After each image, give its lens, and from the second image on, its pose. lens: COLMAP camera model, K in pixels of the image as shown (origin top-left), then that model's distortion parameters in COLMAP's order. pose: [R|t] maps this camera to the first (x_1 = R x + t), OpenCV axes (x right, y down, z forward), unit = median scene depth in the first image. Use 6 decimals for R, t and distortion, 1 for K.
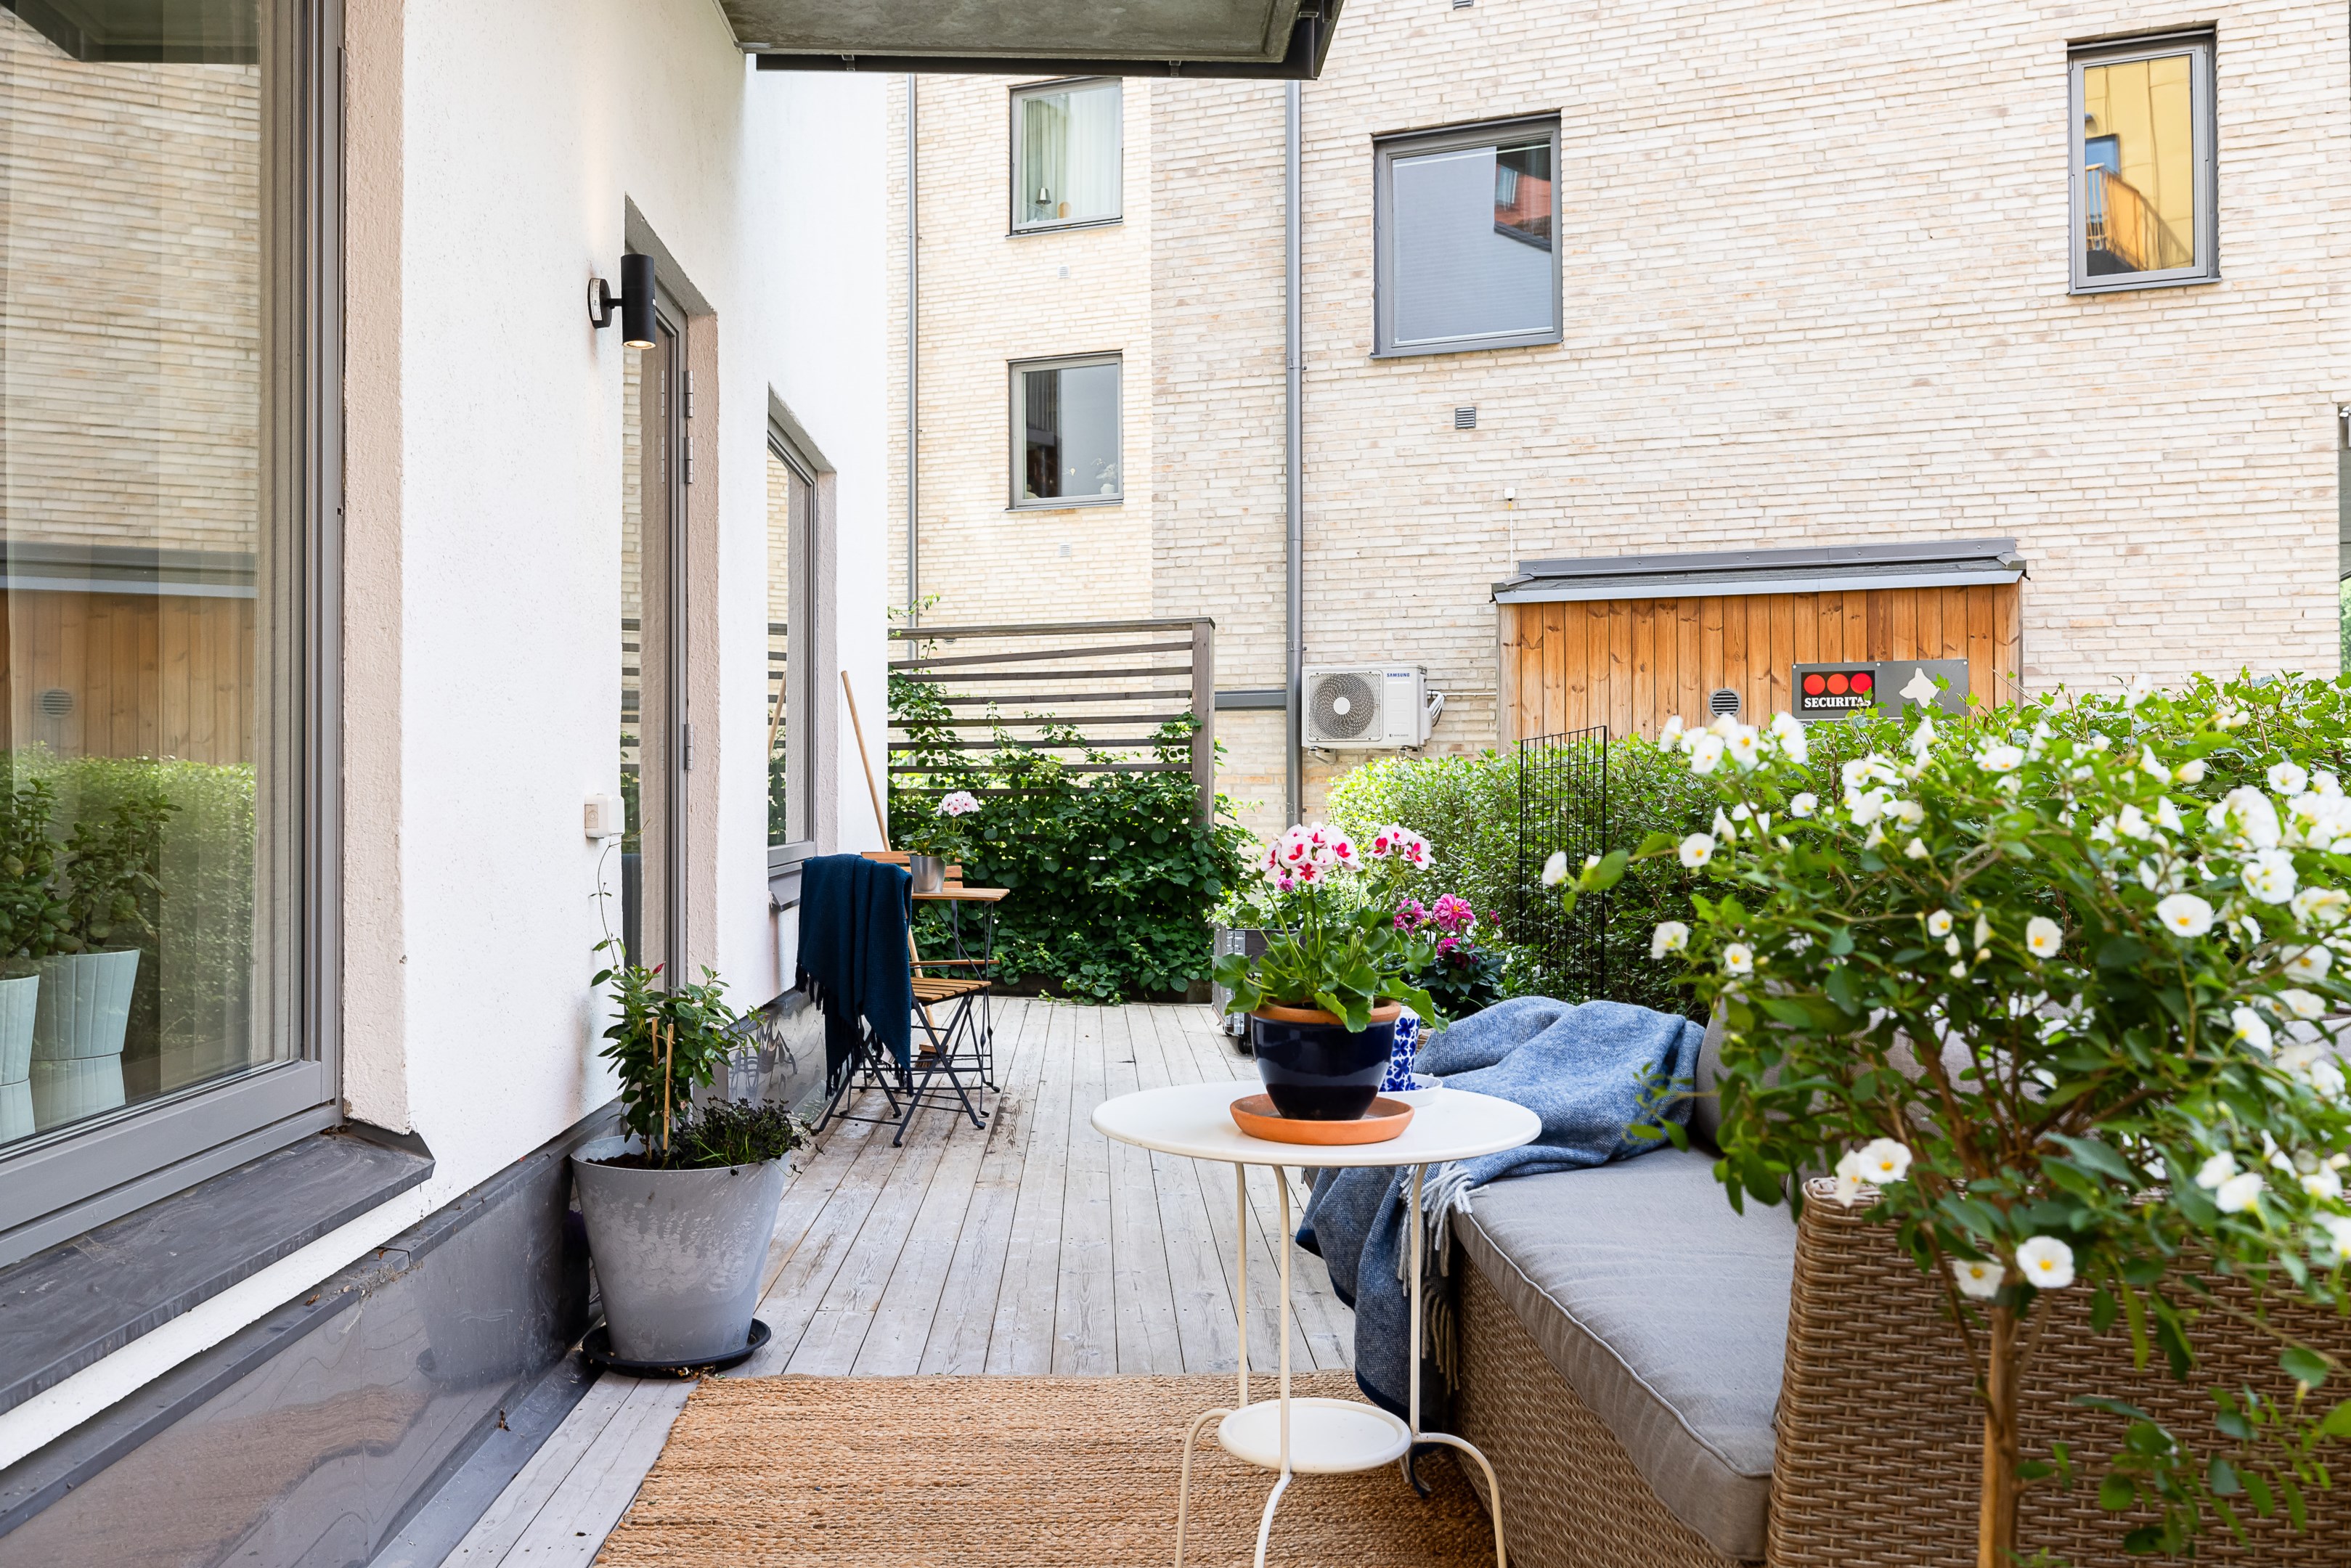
lens RADIAL K [[1871.7, 0, 1172.1], [0, 1871.7, 779.8], [0, 0, 1]] dist [-0.000746, -0.000606]
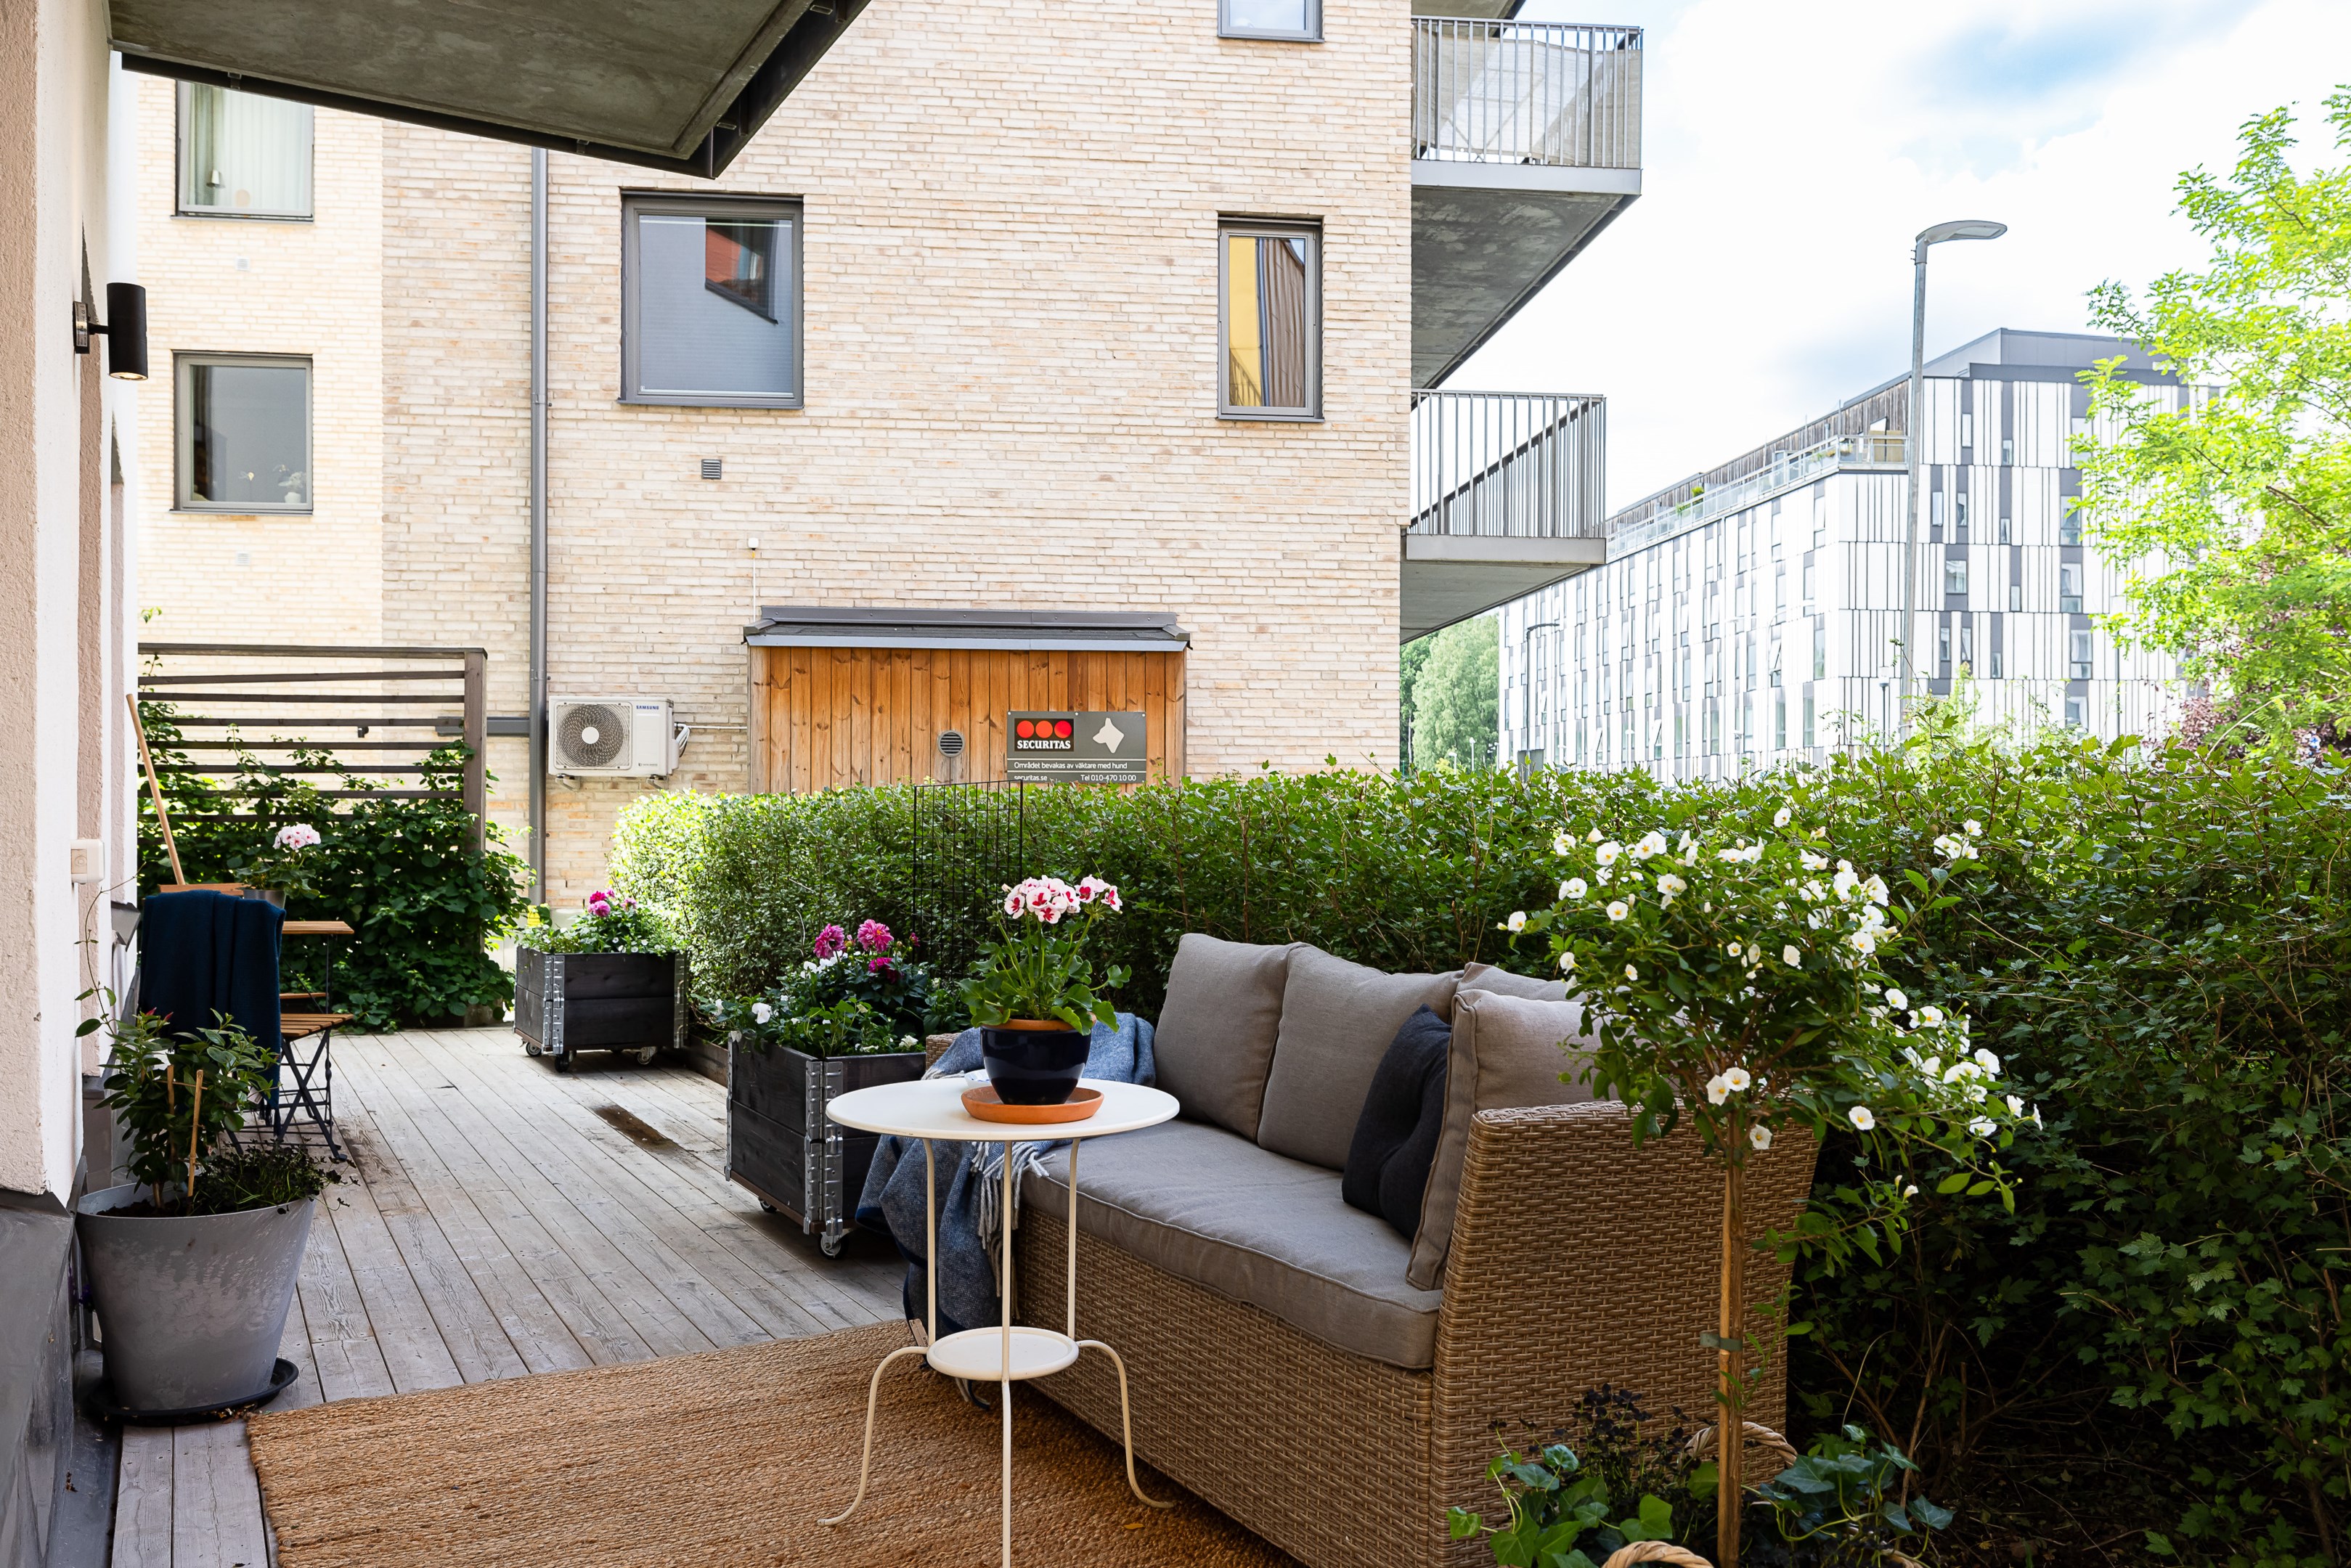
lens RADIAL K [[1757.0, 0, 1193.6], [0, 1757.0, 819.9], [0, 0, 1]] dist [0.000300, 0.002417]
pose [[0.885771, 0.004199, 0.464103, -0.073873], [-0.009538, 0.999913, 0.009156, -0.005224], [-0.464024, -0.012537, 0.885734, -0.023649]]
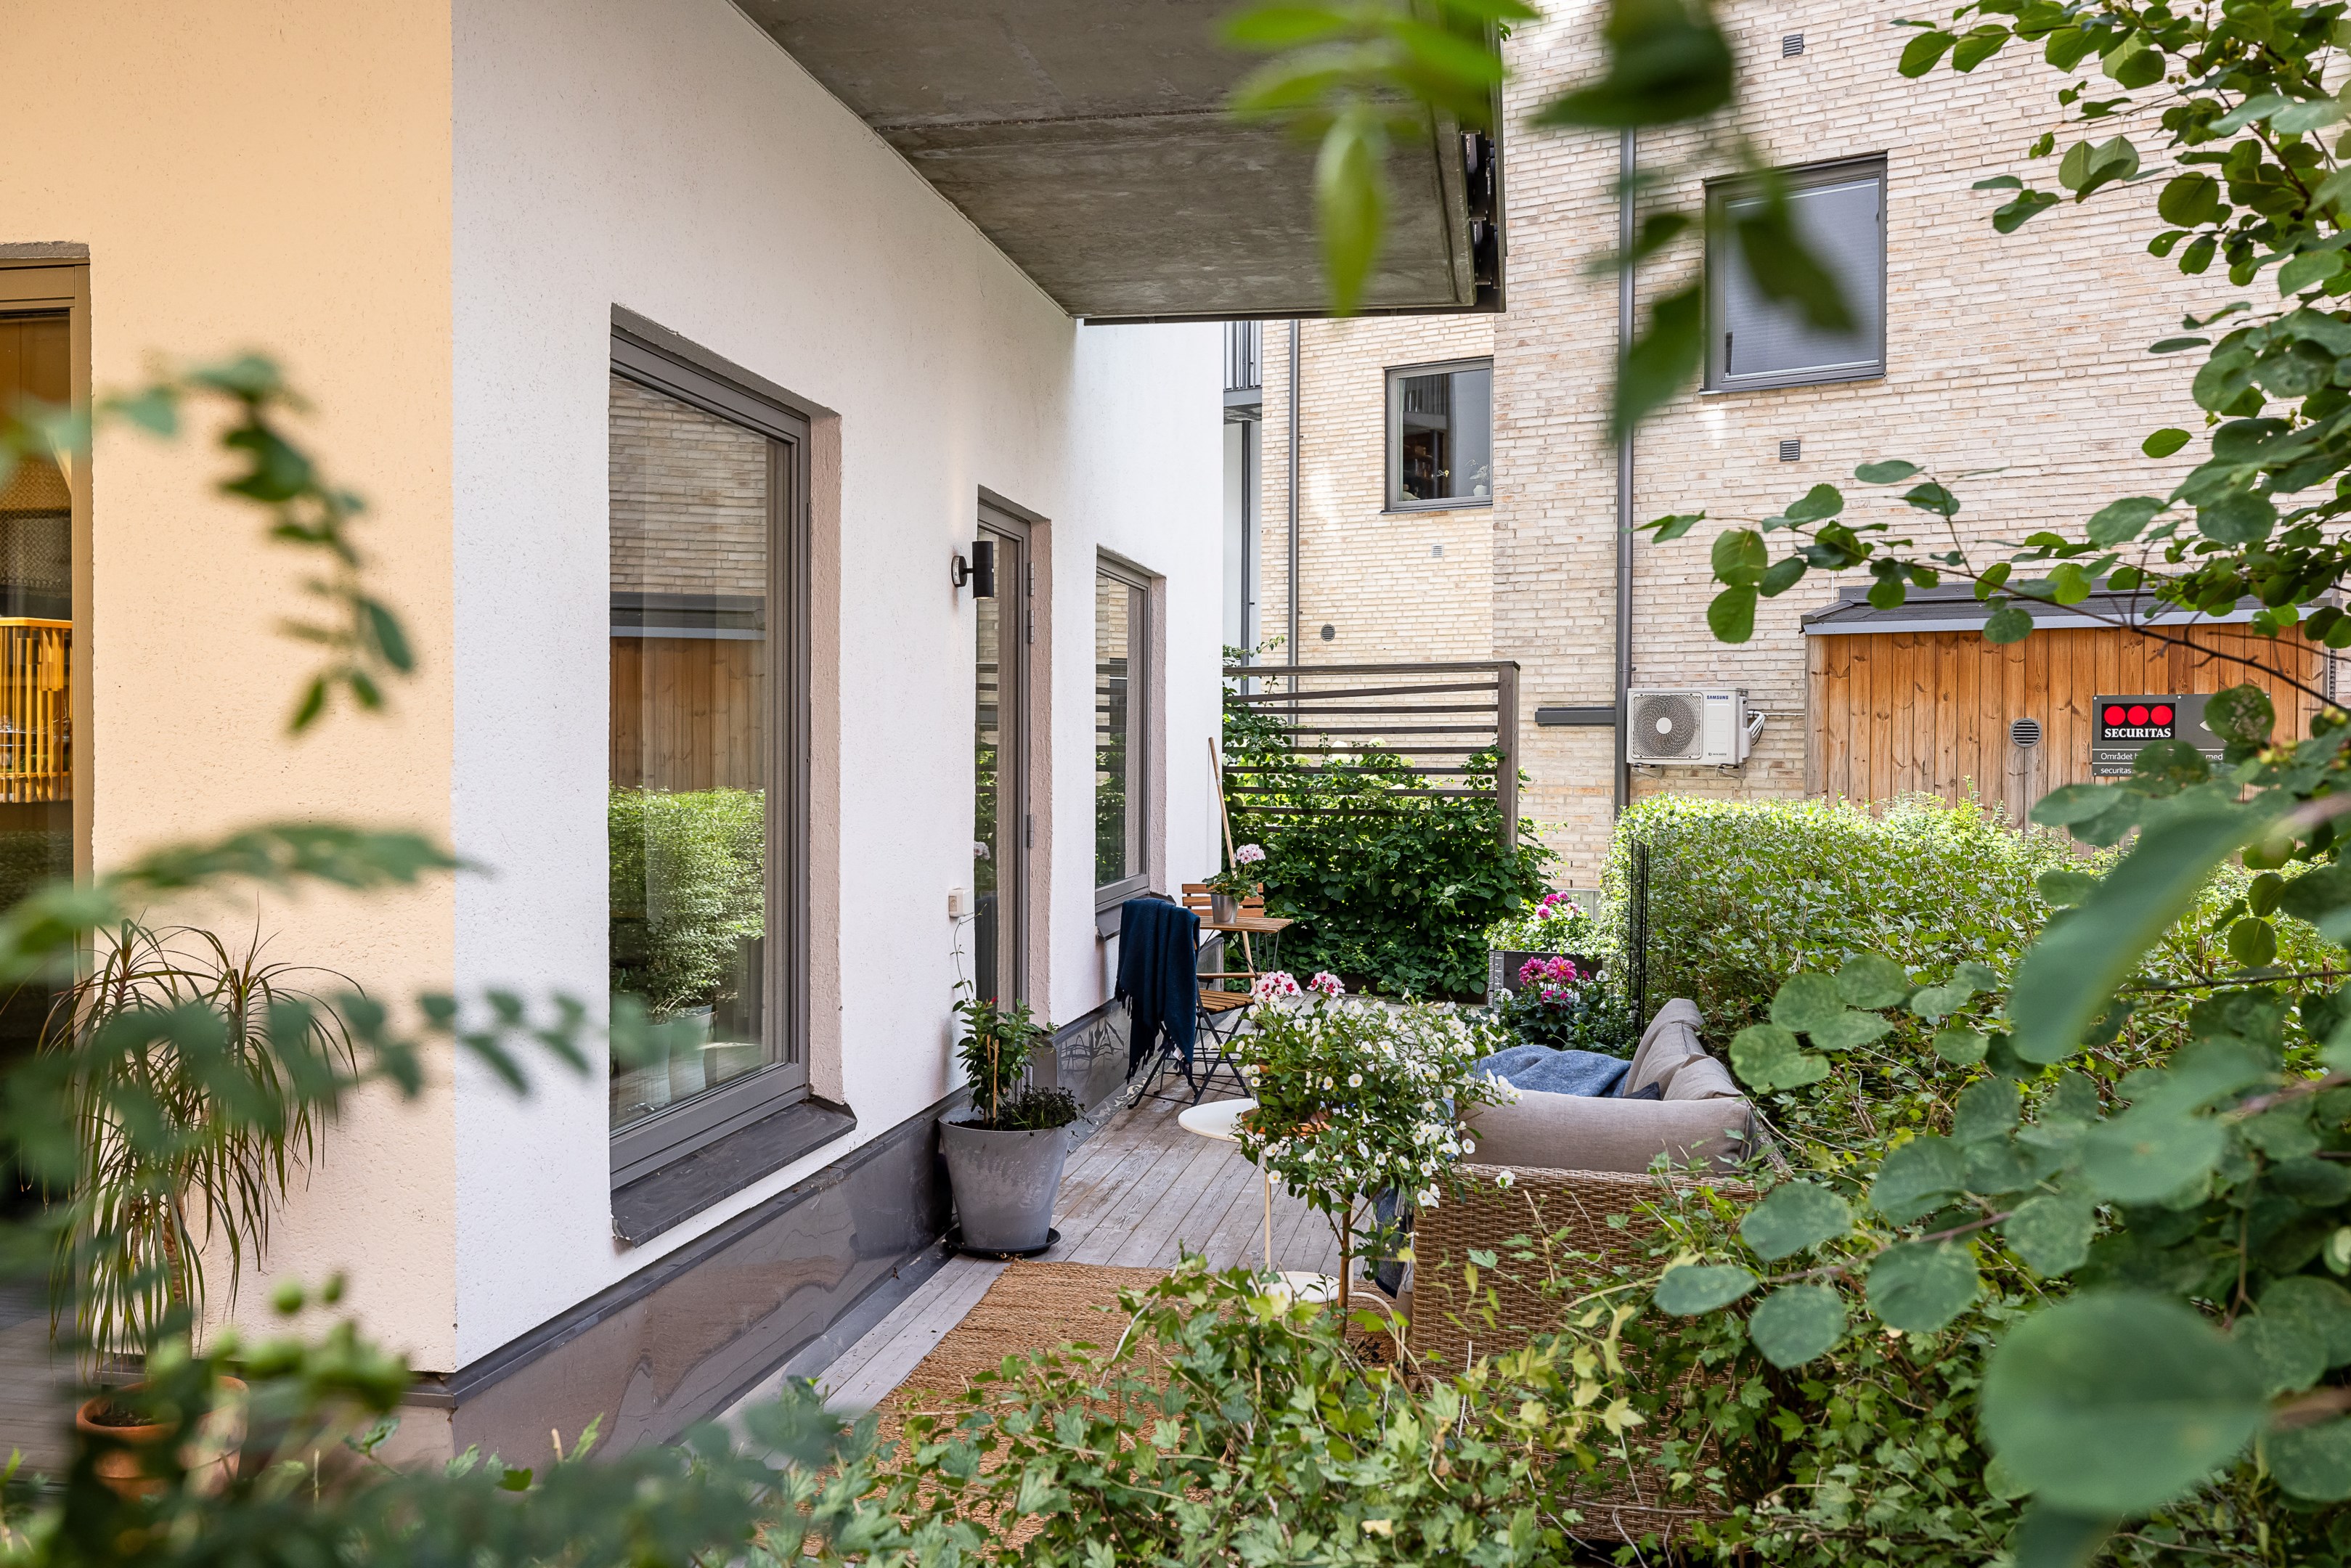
lens RADIAL K [[1999.6, 0, 1182.1], [0, 1999.6, 775.5], [0, 0, 1]] dist [-0.003390, 0.005052]
pose [[0.976009, 0.009920, -0.217504, 0.079811], [-0.004546, 0.999672, 0.025193, -0.043427], [0.217682, -0.023600, 0.975734, -0.195929]]
